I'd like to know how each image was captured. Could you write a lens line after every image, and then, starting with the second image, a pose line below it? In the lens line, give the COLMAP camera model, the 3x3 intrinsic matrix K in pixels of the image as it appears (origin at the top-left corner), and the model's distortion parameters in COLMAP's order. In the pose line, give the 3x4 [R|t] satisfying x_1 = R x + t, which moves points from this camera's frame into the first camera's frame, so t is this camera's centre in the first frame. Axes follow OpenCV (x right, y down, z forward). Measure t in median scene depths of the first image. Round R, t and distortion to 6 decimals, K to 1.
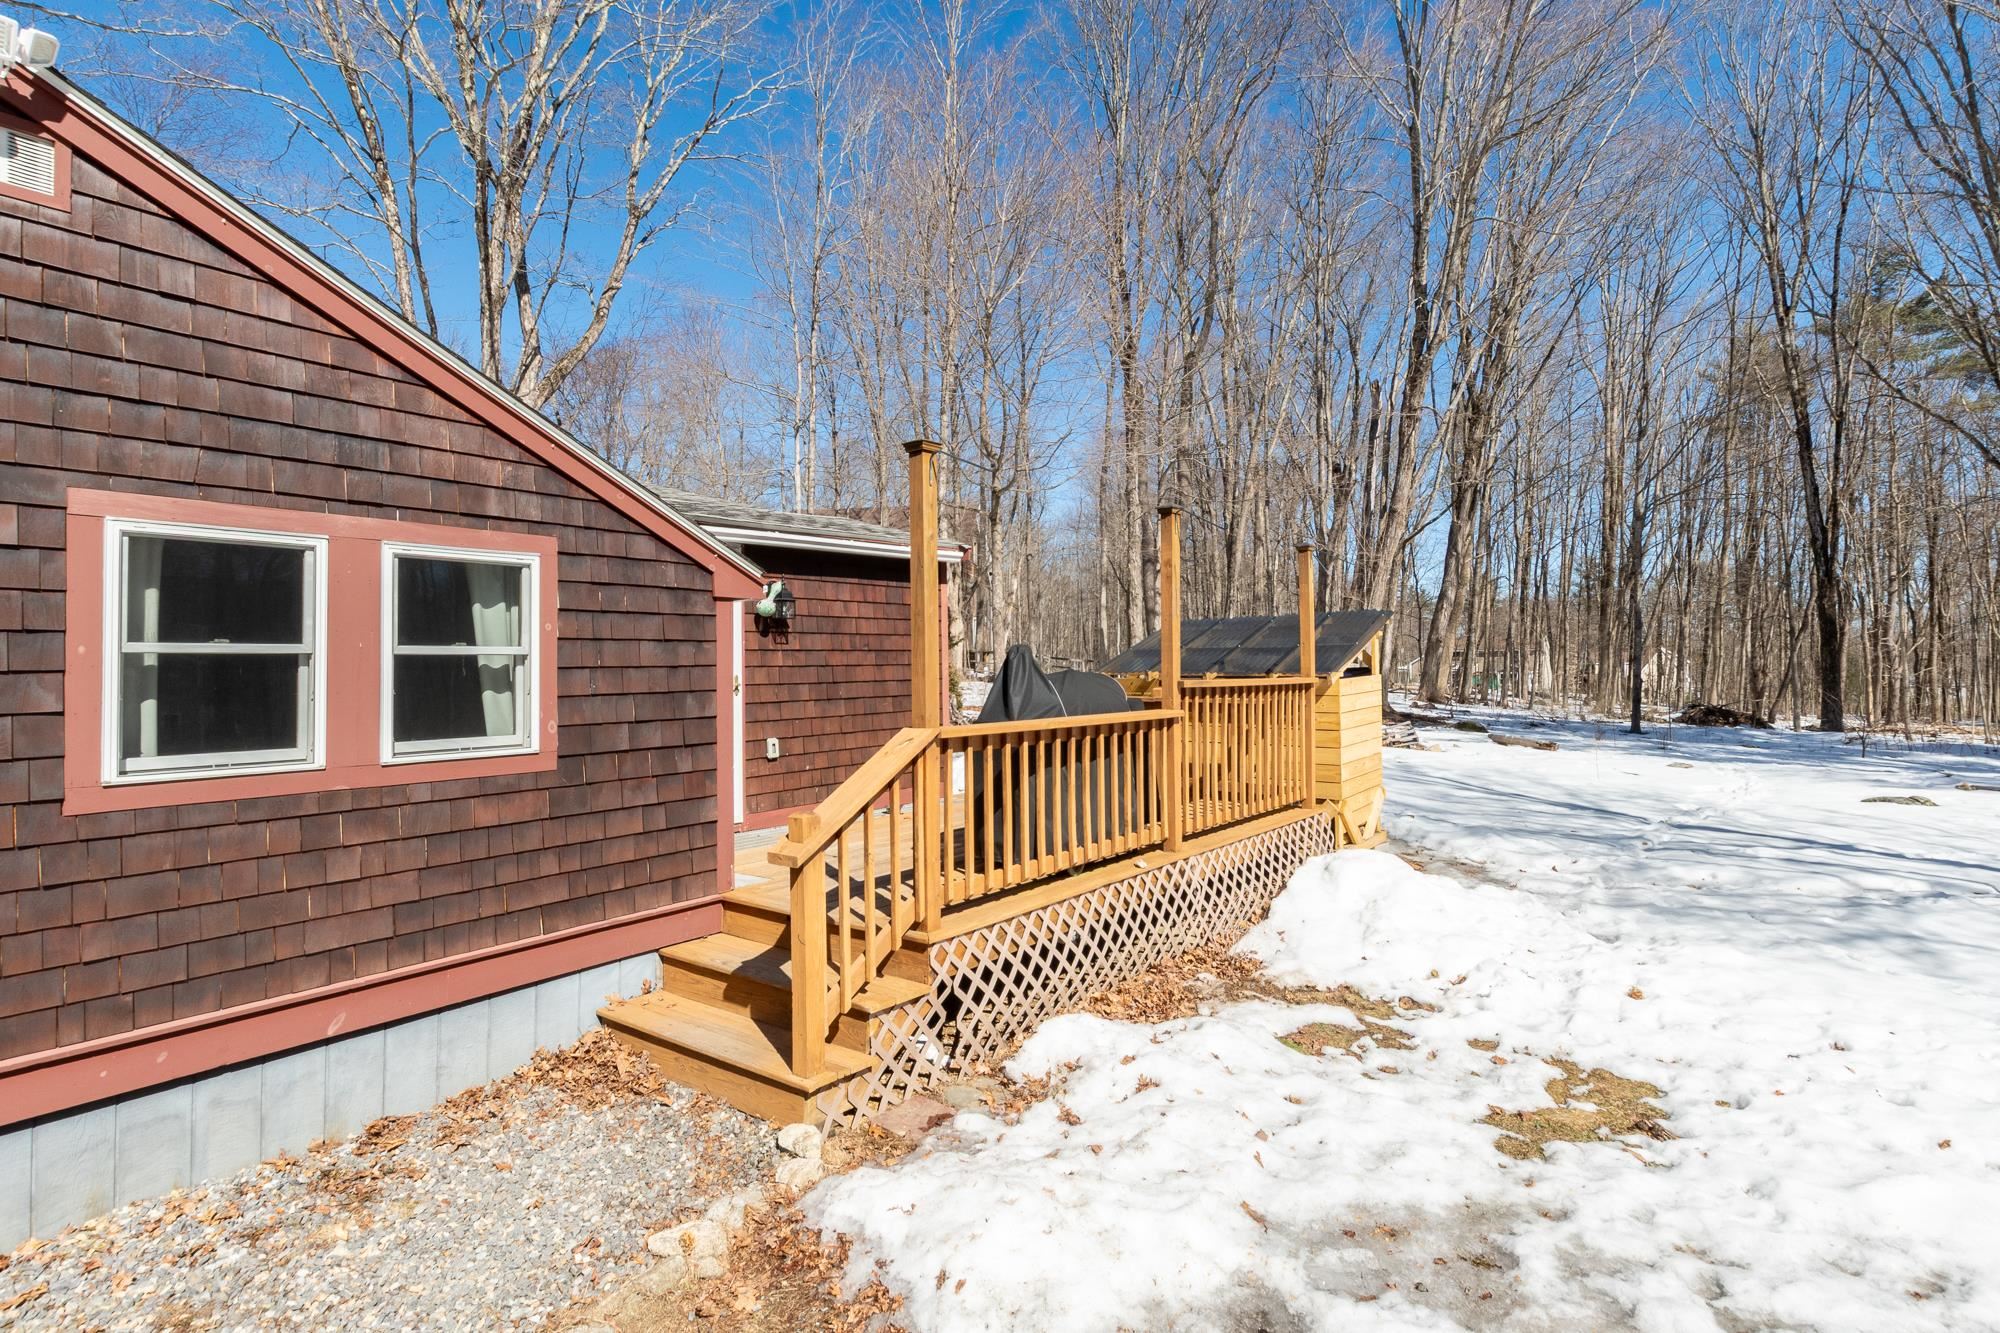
lens RADIAL K [[1050.9, 0, 991.5], [0, 1050.9, 651.3], [0, 0, 1]] dist [0.002282, -0.000846]
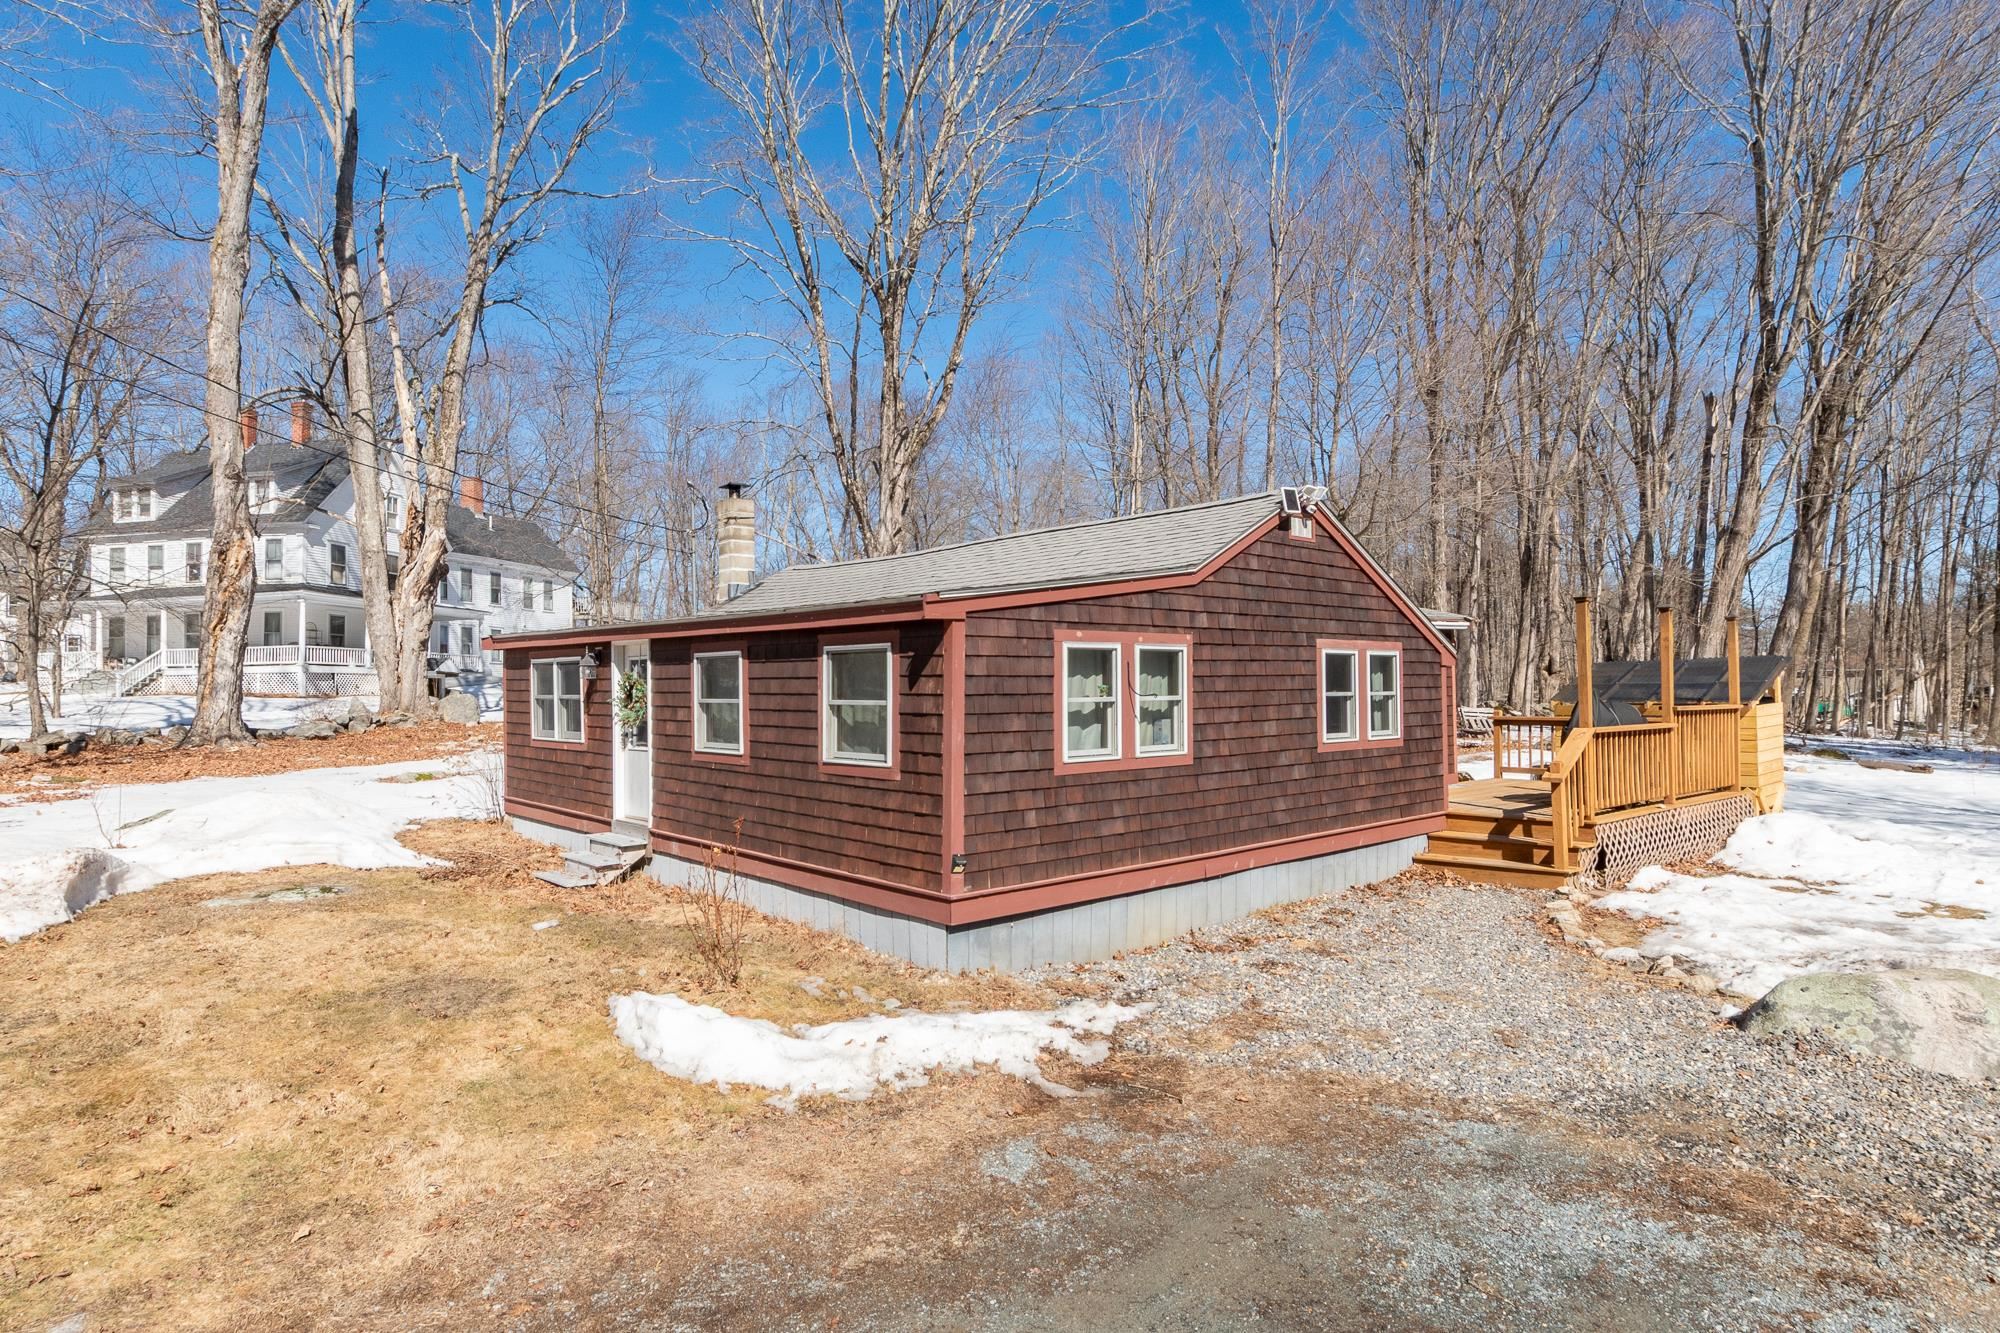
lens RADIAL K [[1050.9, 0, 993.3], [0, 1050.9, 677.0], [0, 0, 1]] dist [0.002282, -0.000846]
pose [[0.972115, -0.005535, -0.234439, -0.382814], [0.005633, 0.999984, -0.000249, -0.020470], [0.234437, -0.001079, 0.972131, -0.722337]]
